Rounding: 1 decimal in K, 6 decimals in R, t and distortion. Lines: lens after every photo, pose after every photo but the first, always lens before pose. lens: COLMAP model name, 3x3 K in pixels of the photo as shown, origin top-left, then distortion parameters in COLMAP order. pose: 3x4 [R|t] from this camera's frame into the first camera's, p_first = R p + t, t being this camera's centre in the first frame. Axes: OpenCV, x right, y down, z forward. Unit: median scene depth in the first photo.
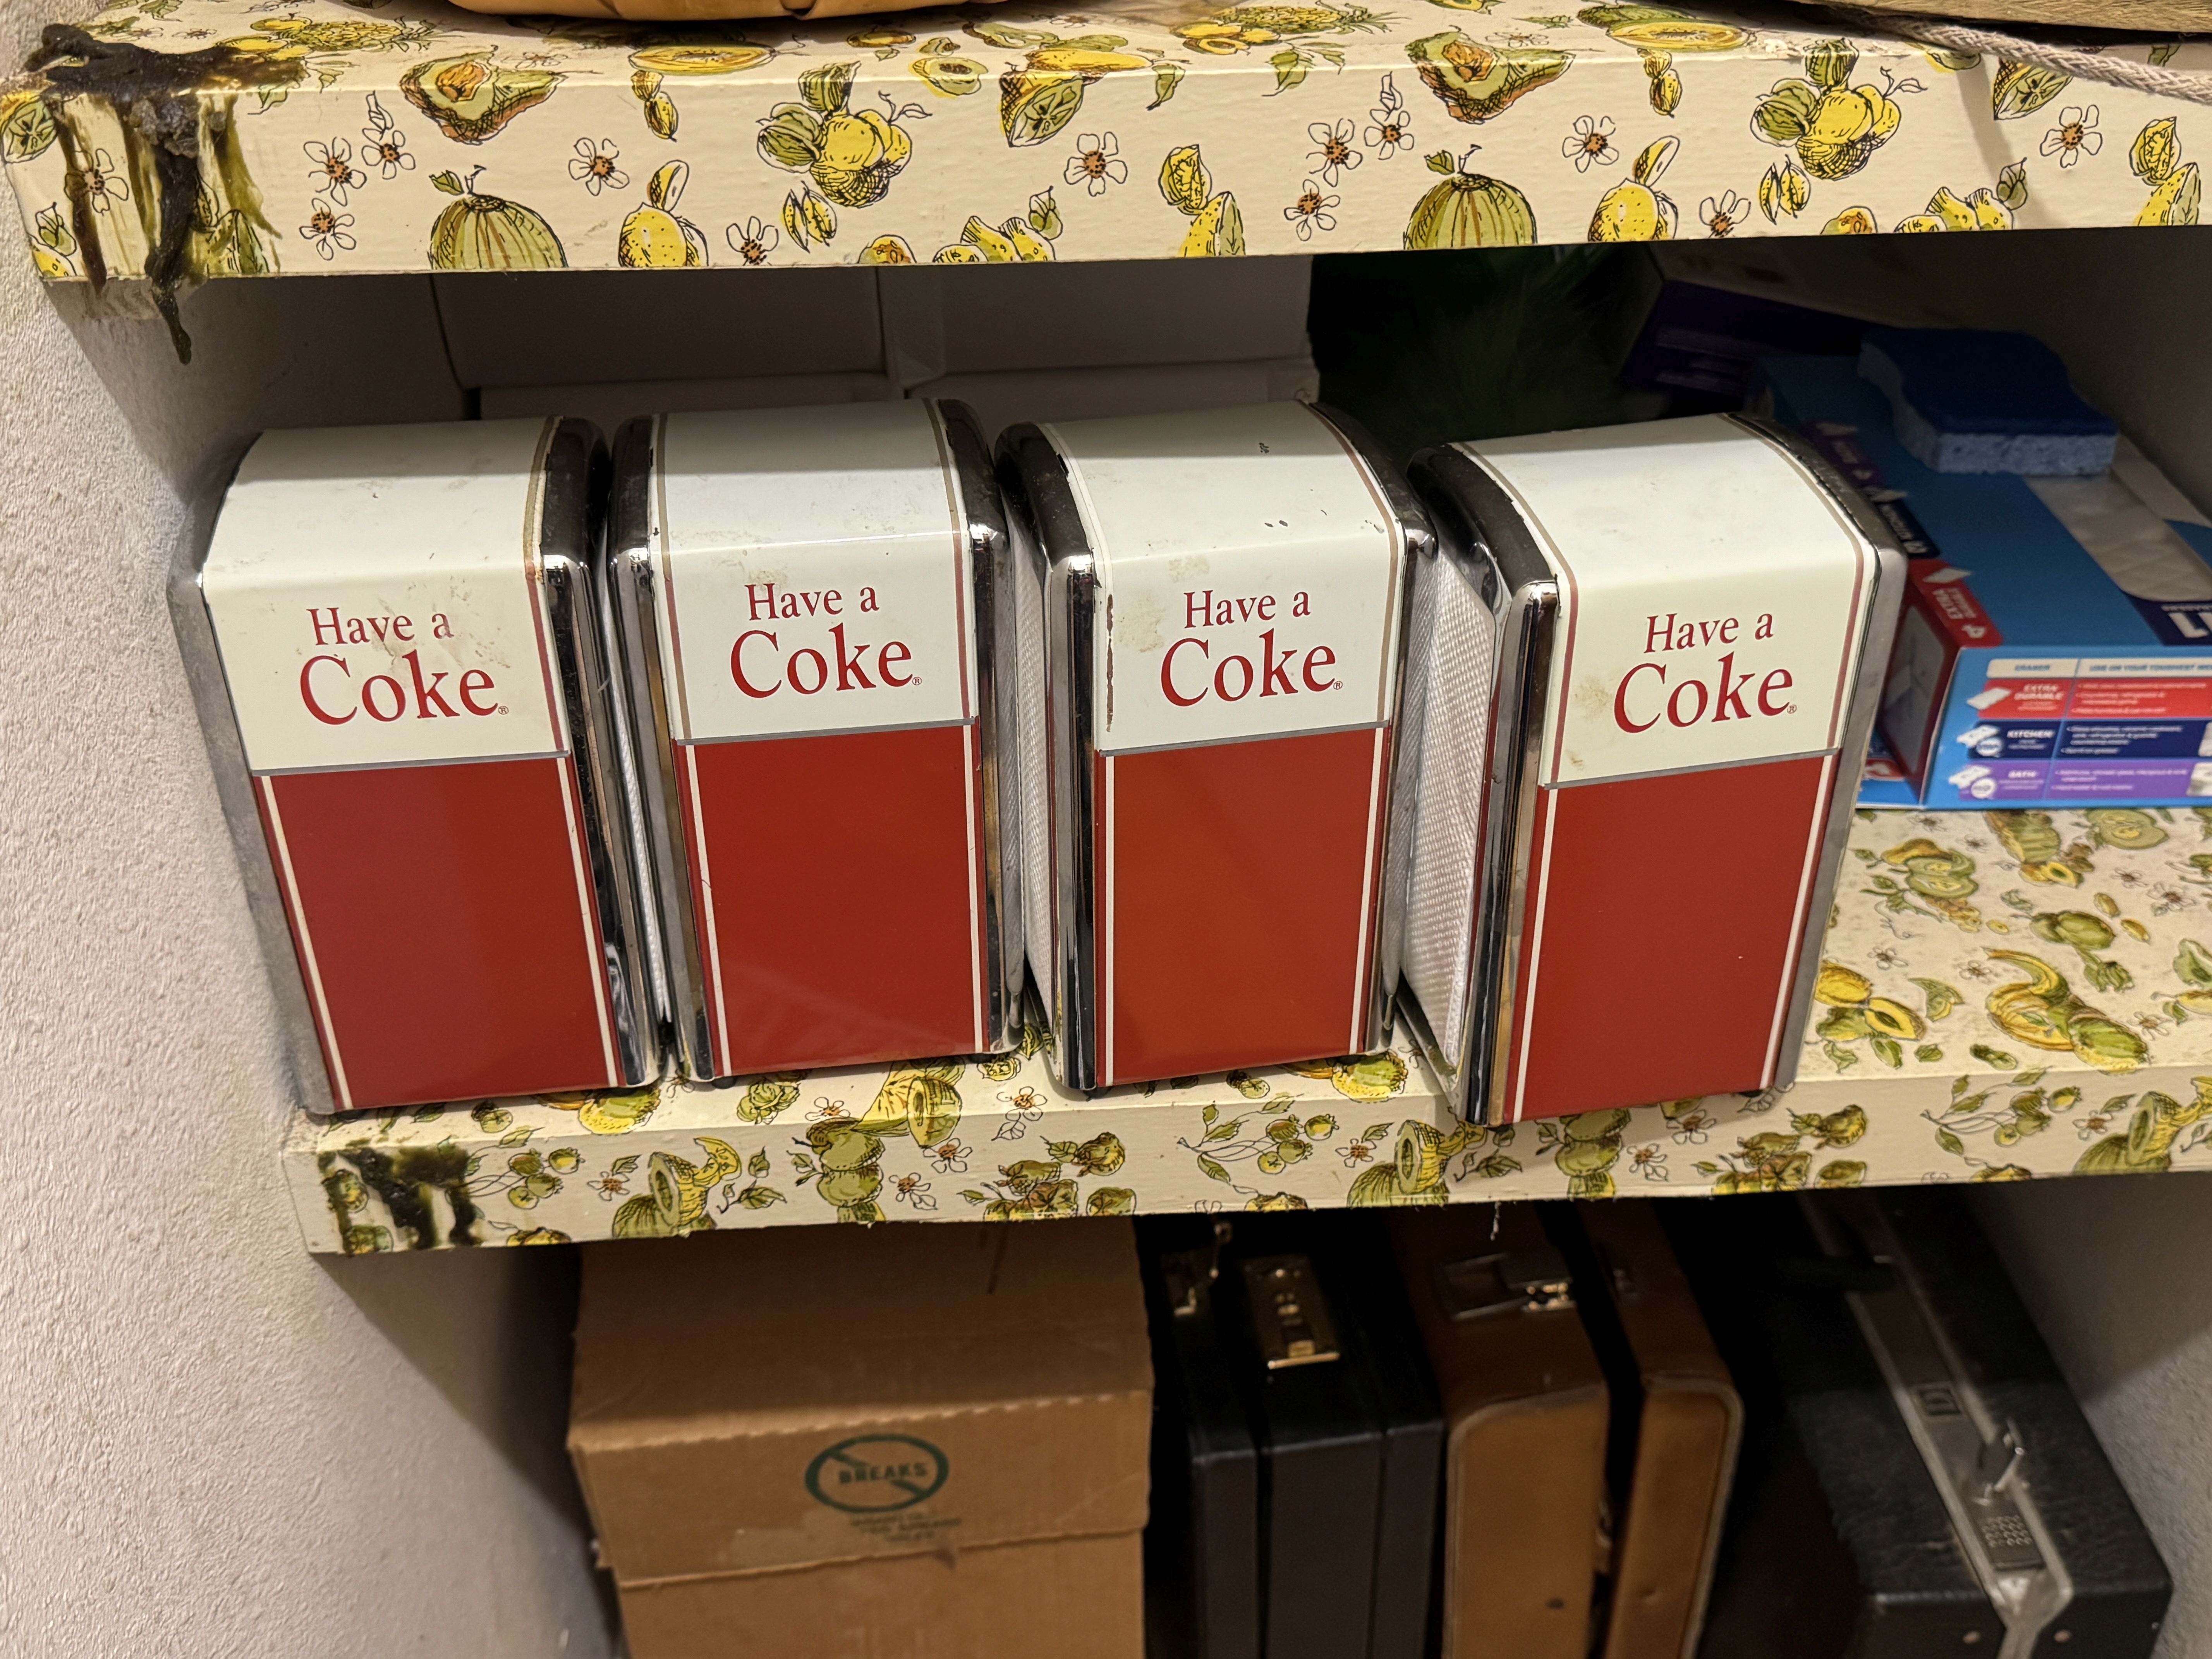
lens RADIAL K [[2224.7, 0, 1100.2], [0, 2224.7, 830.2], [0, 0, 1]] dist [0.194297, -0.492368]
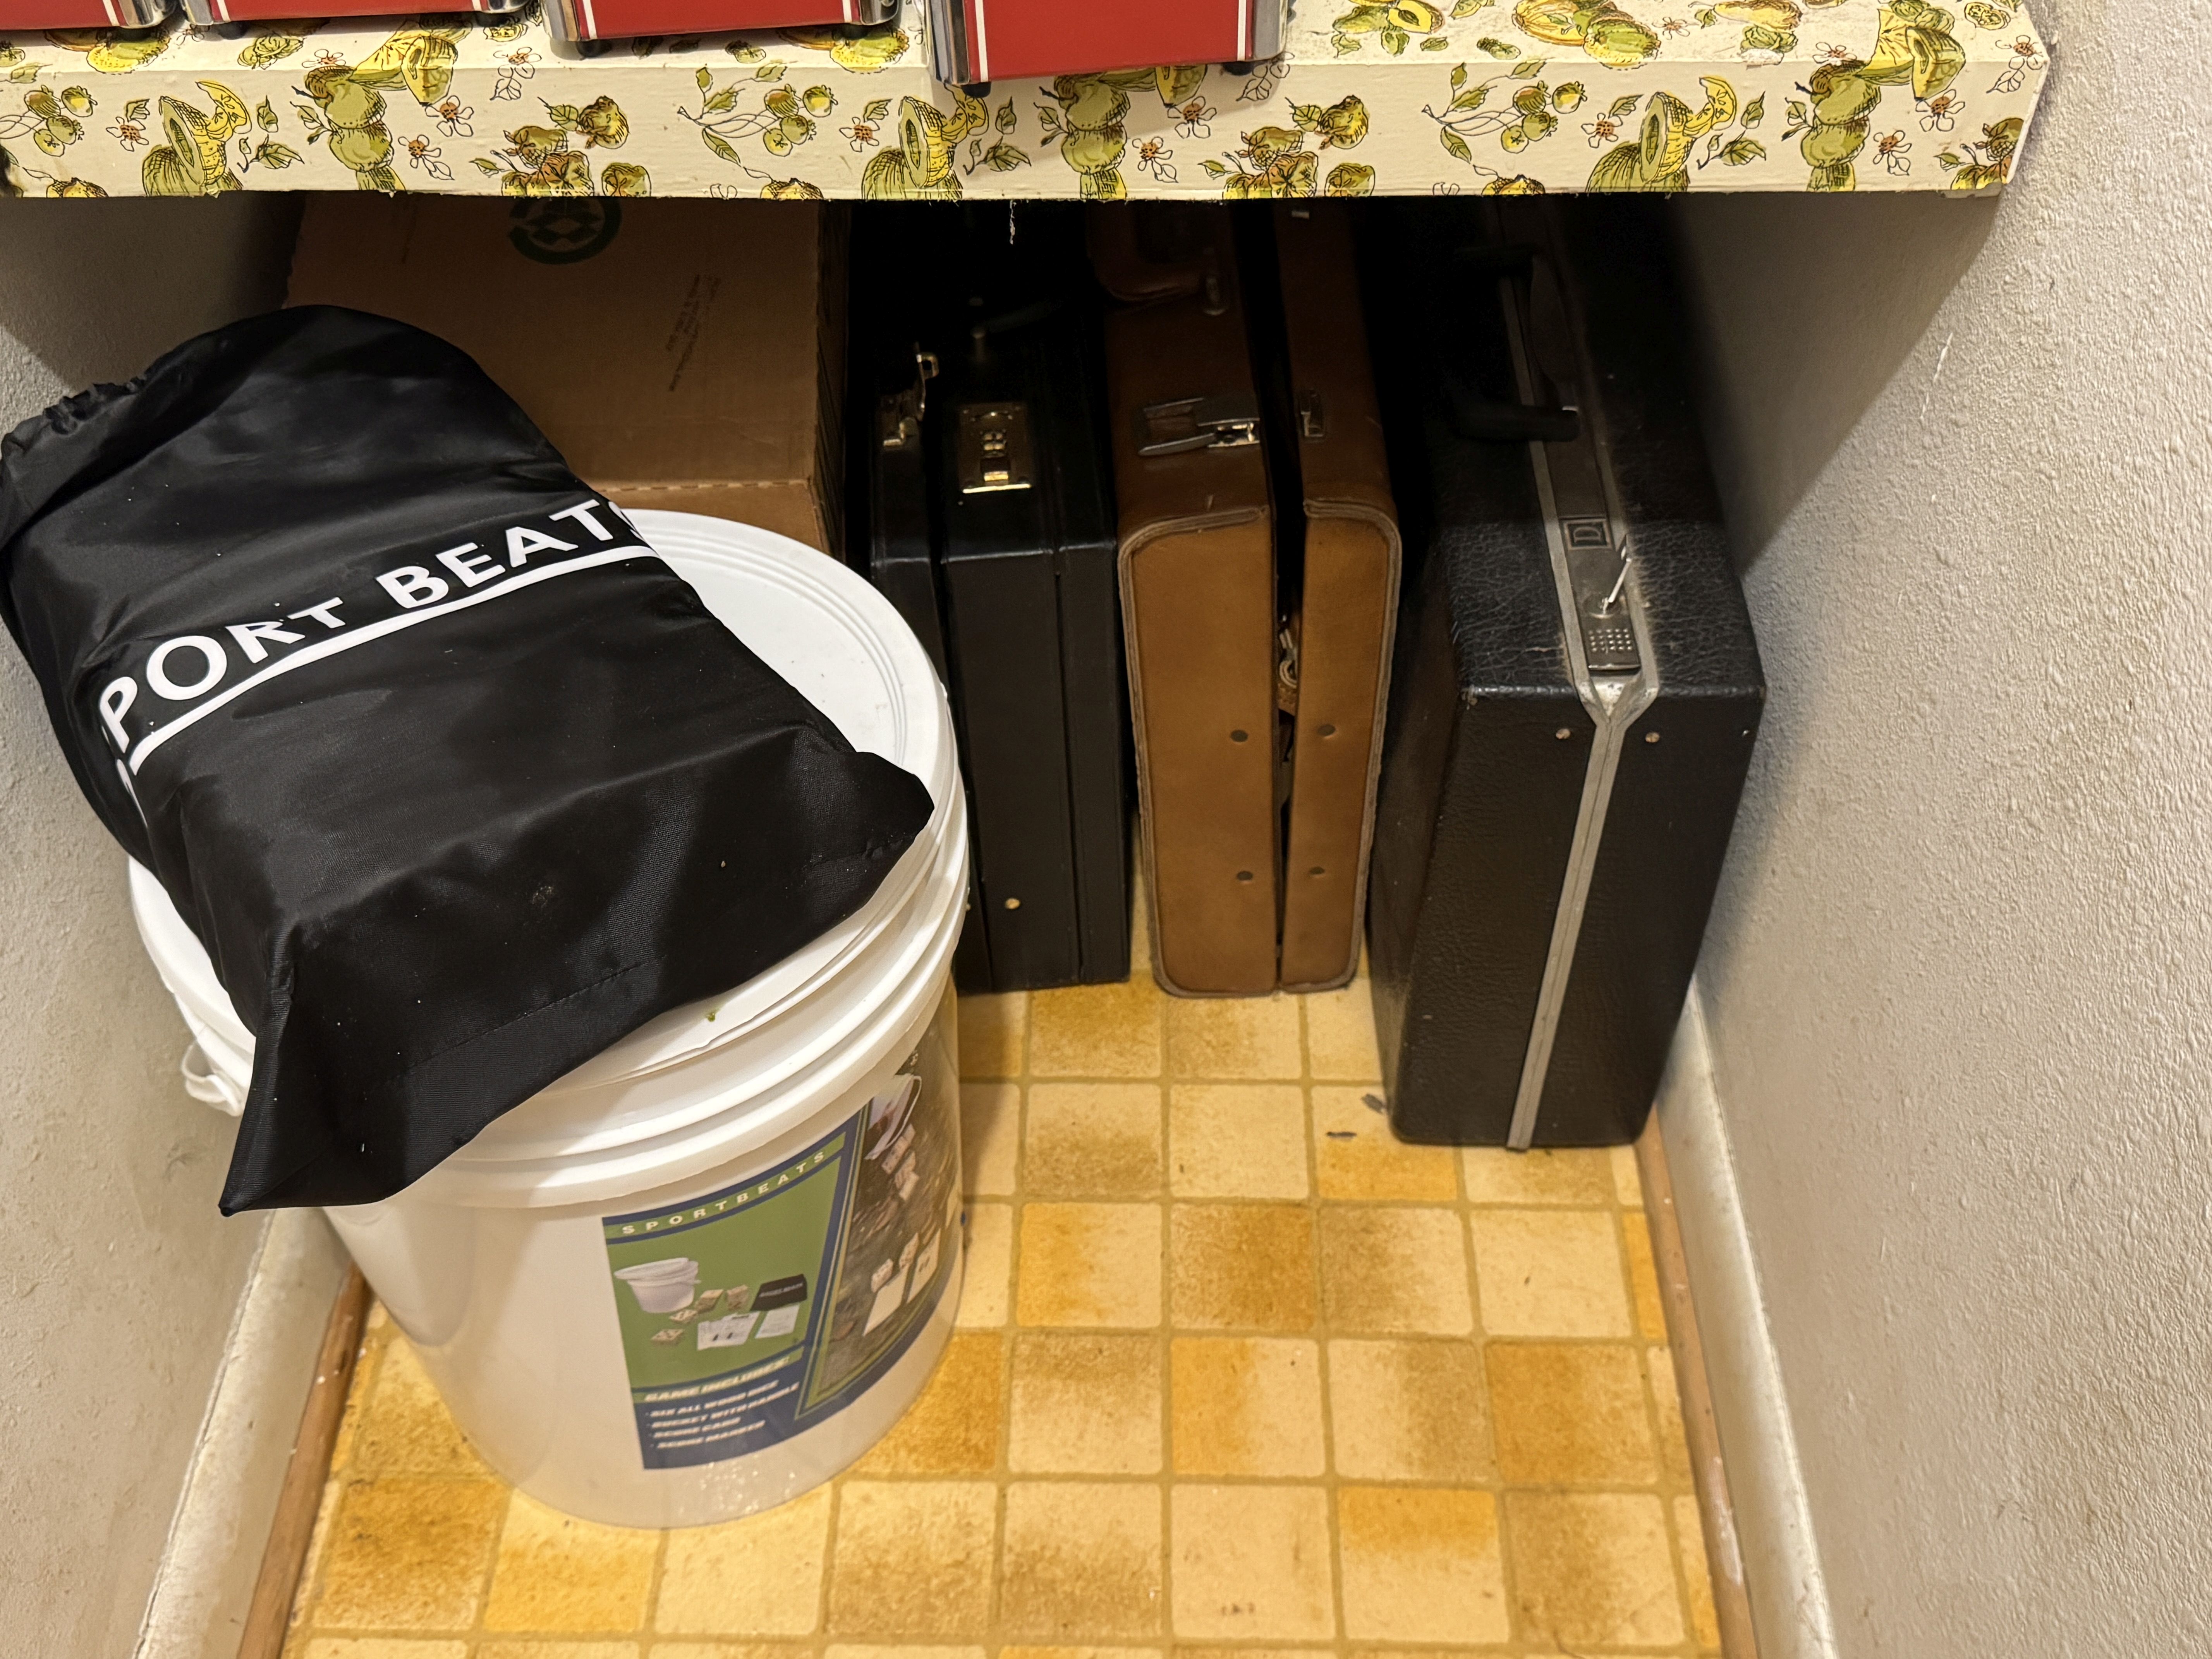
lens RADIAL K [[2210.9, 0, 1110.3], [0, 2210.9, 843.6], [0, 0, 1]] dist [0.155562, -0.333156]
pose [[0.997498, 0.049533, -0.050436, 0.290210], [-0.035423, 0.967657, 0.249770, 0.195483], [0.061177, -0.247358, 0.966991, -0.042555]]
